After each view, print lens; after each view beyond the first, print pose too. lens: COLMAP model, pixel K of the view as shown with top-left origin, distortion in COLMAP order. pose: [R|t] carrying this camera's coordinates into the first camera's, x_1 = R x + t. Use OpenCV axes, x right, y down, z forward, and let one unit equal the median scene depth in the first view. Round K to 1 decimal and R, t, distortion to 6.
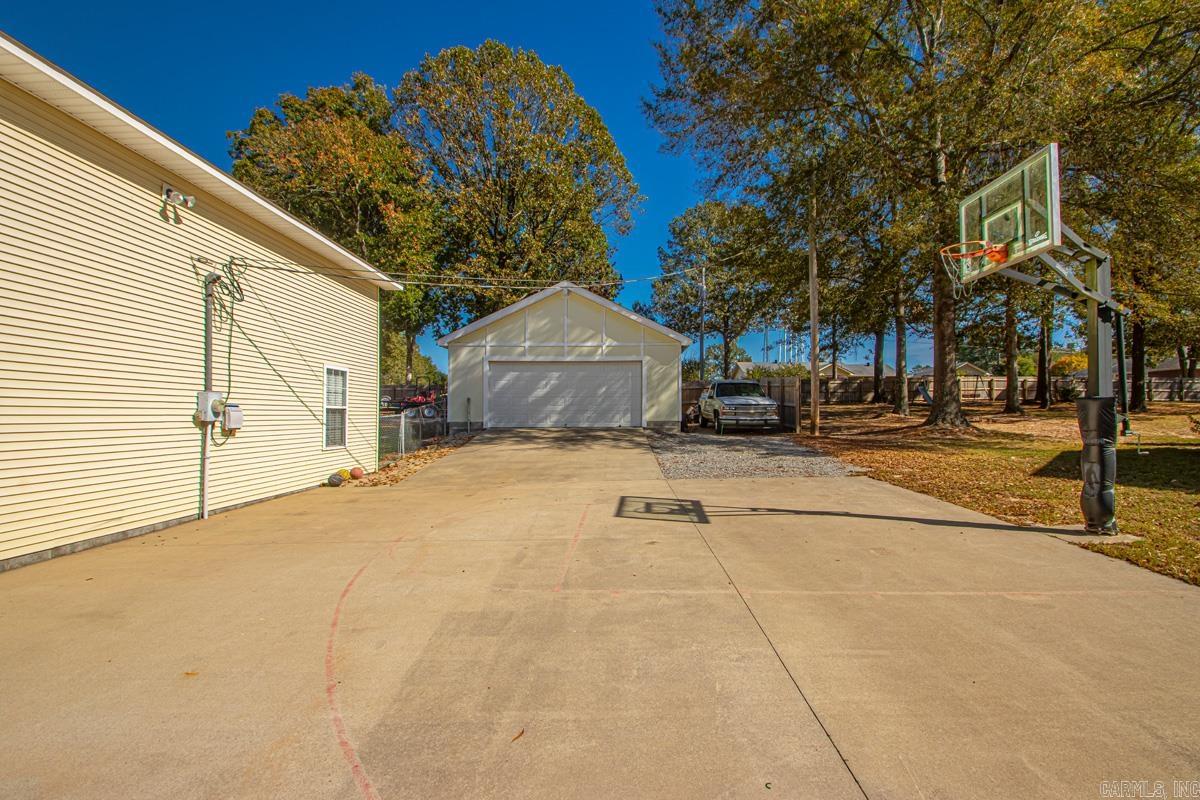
lens RADIAL K [[564.7, 0, 625.6], [0, 564.7, 416.7], [0, 0, 1]] dist [0.004466, -0.000526]
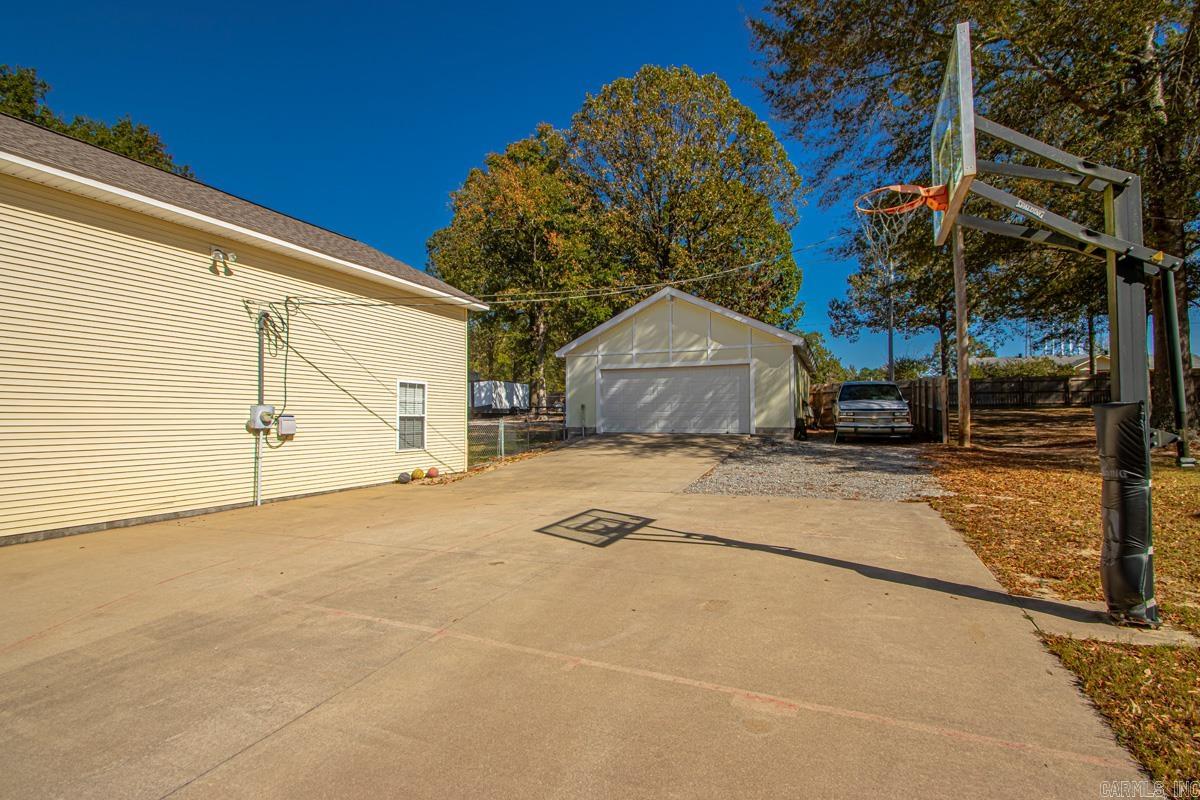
lens RADIAL K [[547.4, 0, 617.4], [0, 547.4, 408.1], [0, 0, 1]] dist [0.019783, -0.018006]
pose [[0.918673, -0.006811, -0.394960, 0.251666], [-0.001547, 0.999782, -0.020841, -0.006900], [0.395016, 0.019757, 0.918462, 0.099942]]
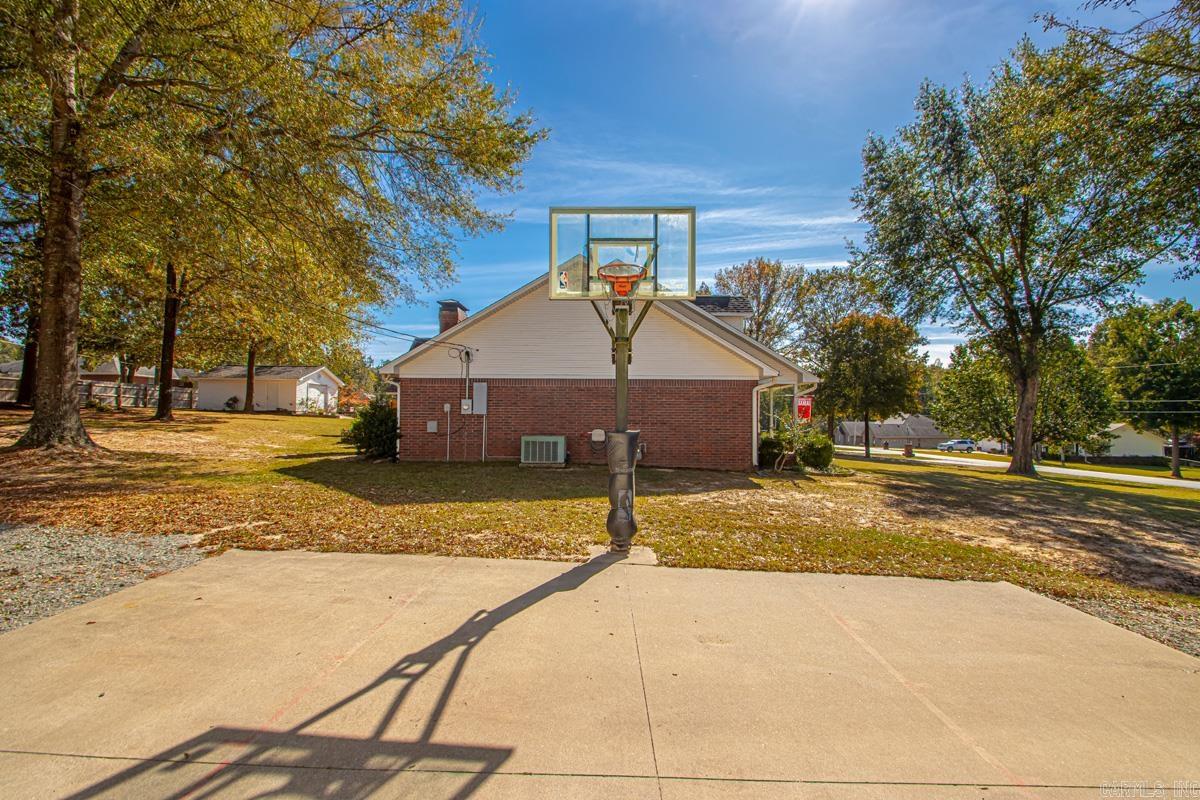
lens RADIAL K [[566.5, 0, 600.0], [0, 566.5, 400.0], [0, 0, 1]] dist [-0.000769, -0.000284]
pose [[0.027994, 0.031295, 0.999118, -0.136873], [0.000253, 0.999510, -0.031314, -0.027063], [-0.999608, 0.001129, 0.027973, 0.454724]]
